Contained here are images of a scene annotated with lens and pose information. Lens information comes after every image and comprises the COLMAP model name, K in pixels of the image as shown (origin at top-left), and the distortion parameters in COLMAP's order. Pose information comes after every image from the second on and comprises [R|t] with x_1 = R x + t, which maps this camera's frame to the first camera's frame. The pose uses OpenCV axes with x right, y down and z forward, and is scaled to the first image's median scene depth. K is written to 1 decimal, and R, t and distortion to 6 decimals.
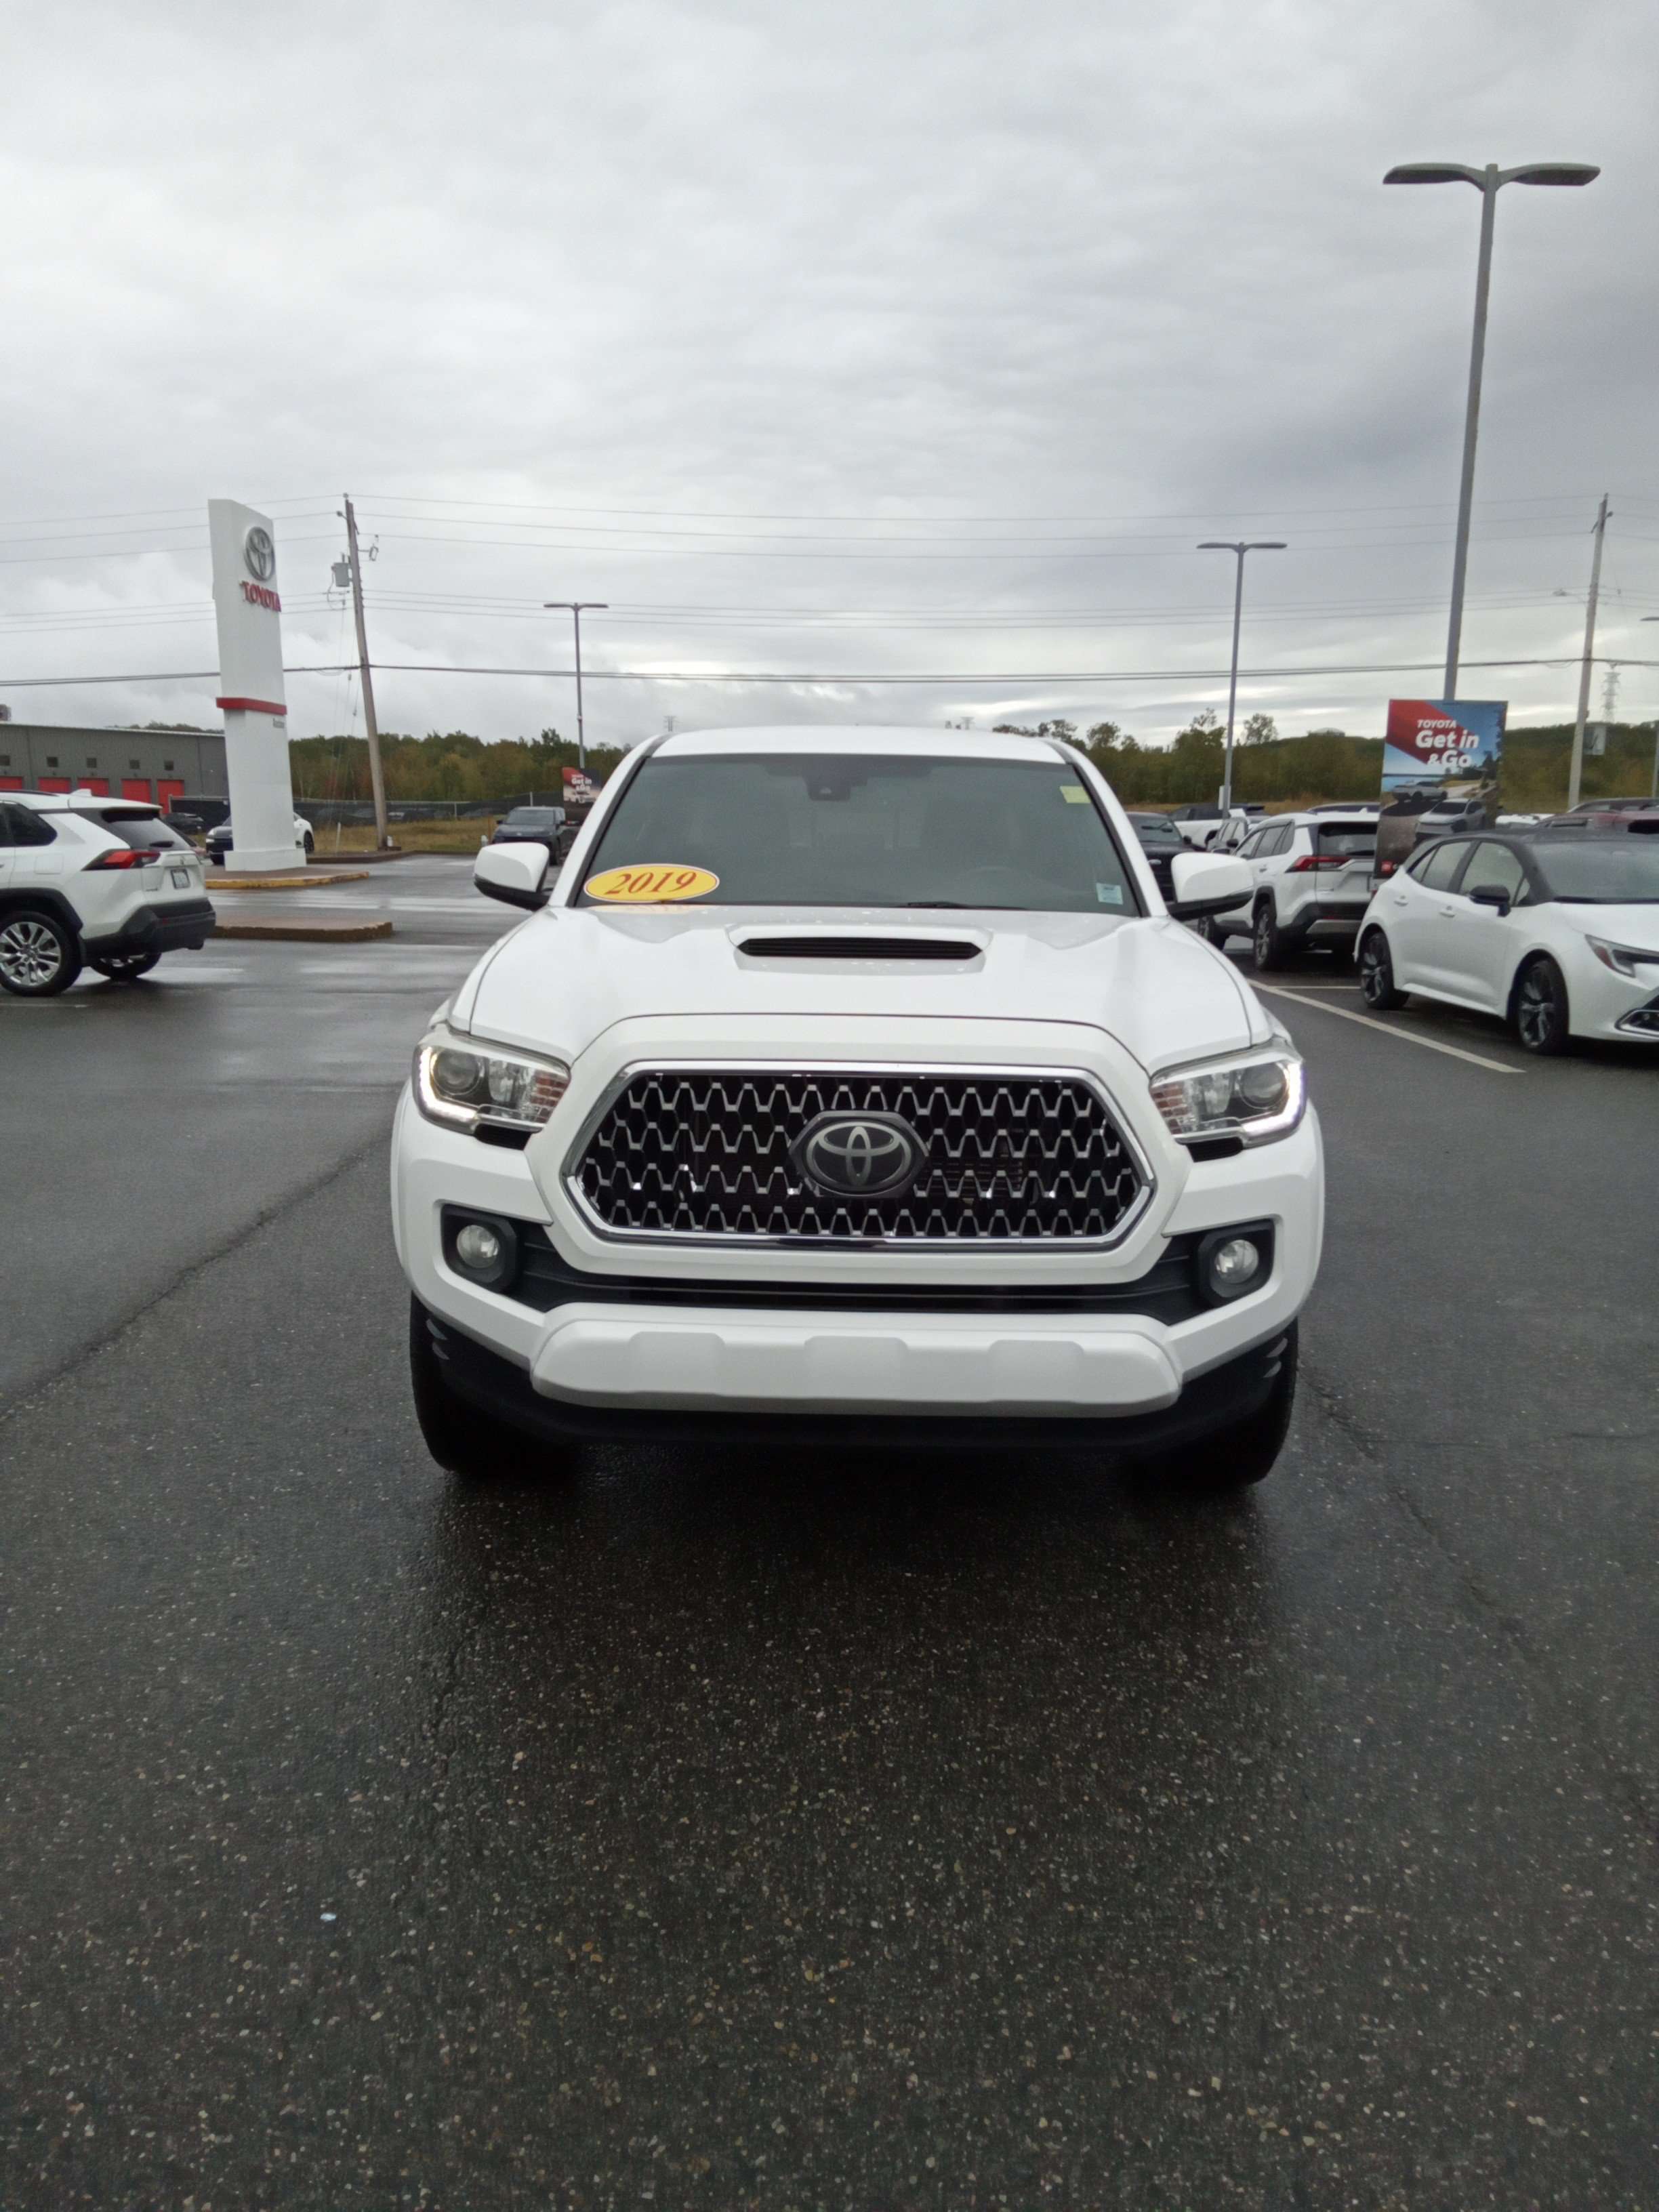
lens RADIAL K [[1566.4, 0, 829.5], [0, 1566.4, 1106.0], [0, 0, 1]] dist [0.047991, -0.067437]
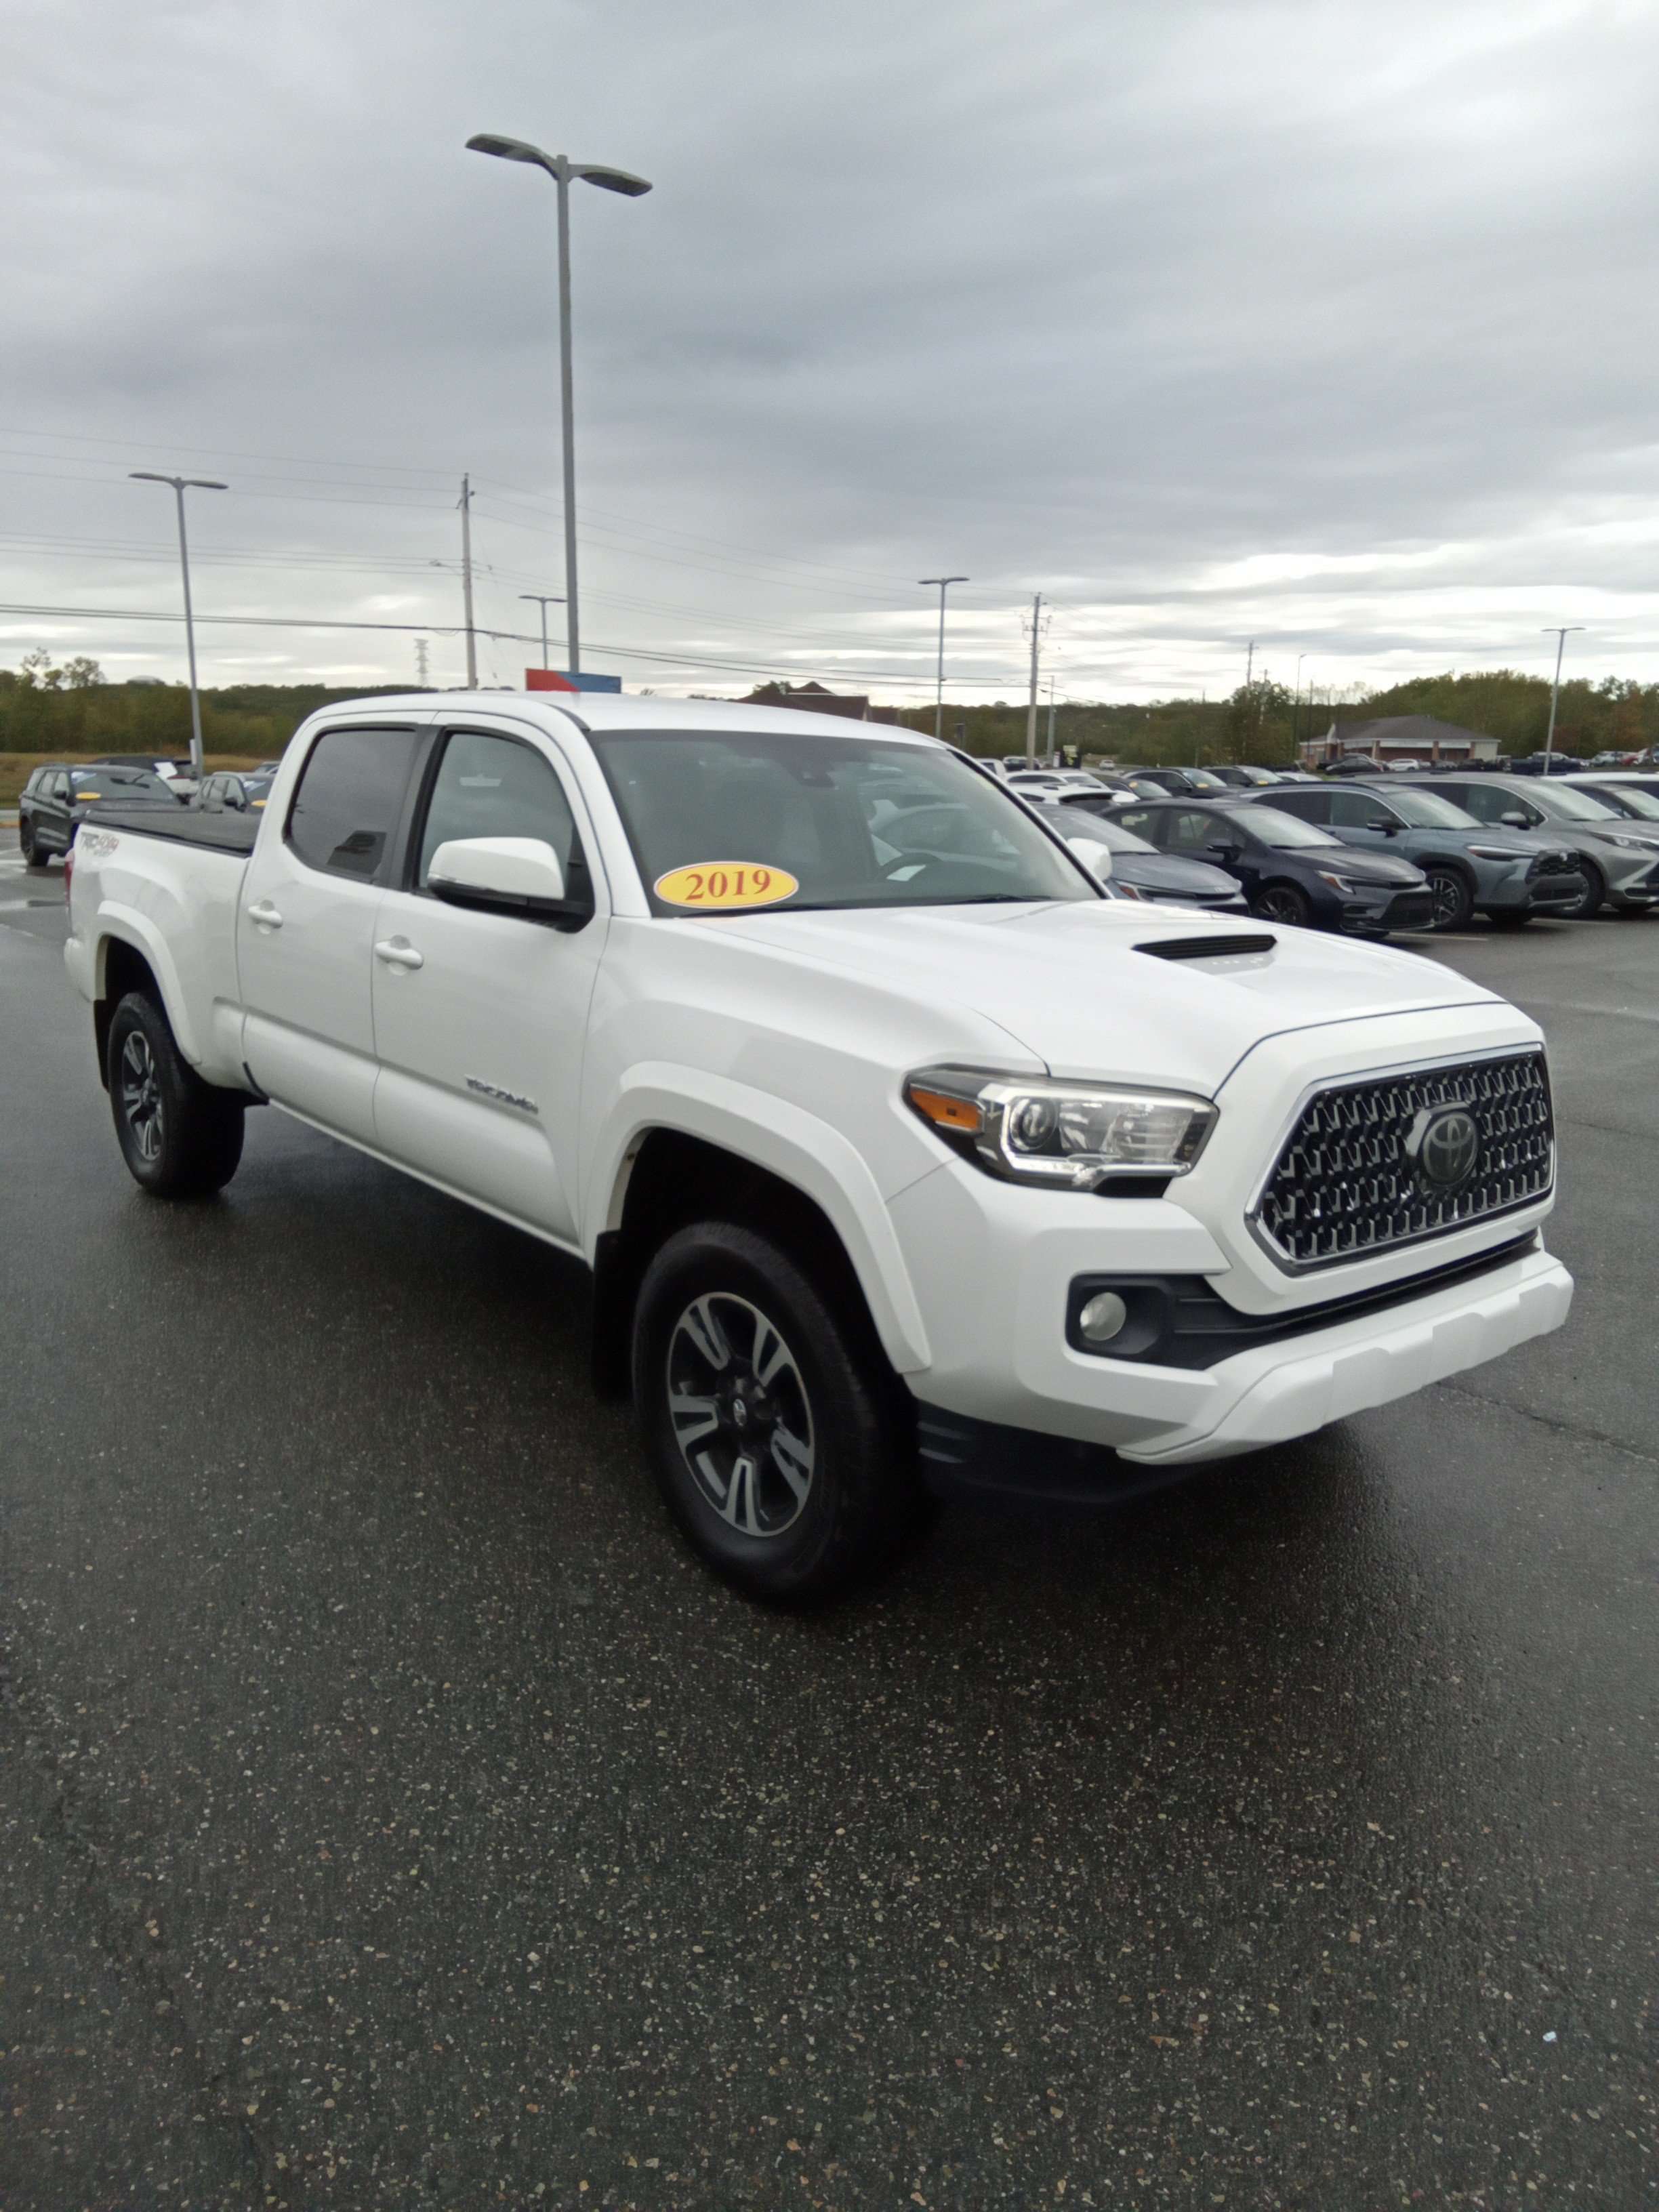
lens RADIAL K [[1566.4, 0, 829.5], [0, 1566.4, 1106.0], [0, 0, 1]] dist [0.047991, -0.067437]
pose [[0.748311, -0.126099, 0.651253, -0.643720], [0.107350, 0.991845, 0.068697, -0.074471], [-0.654605, 0.018505, 0.755745, 0.315195]]
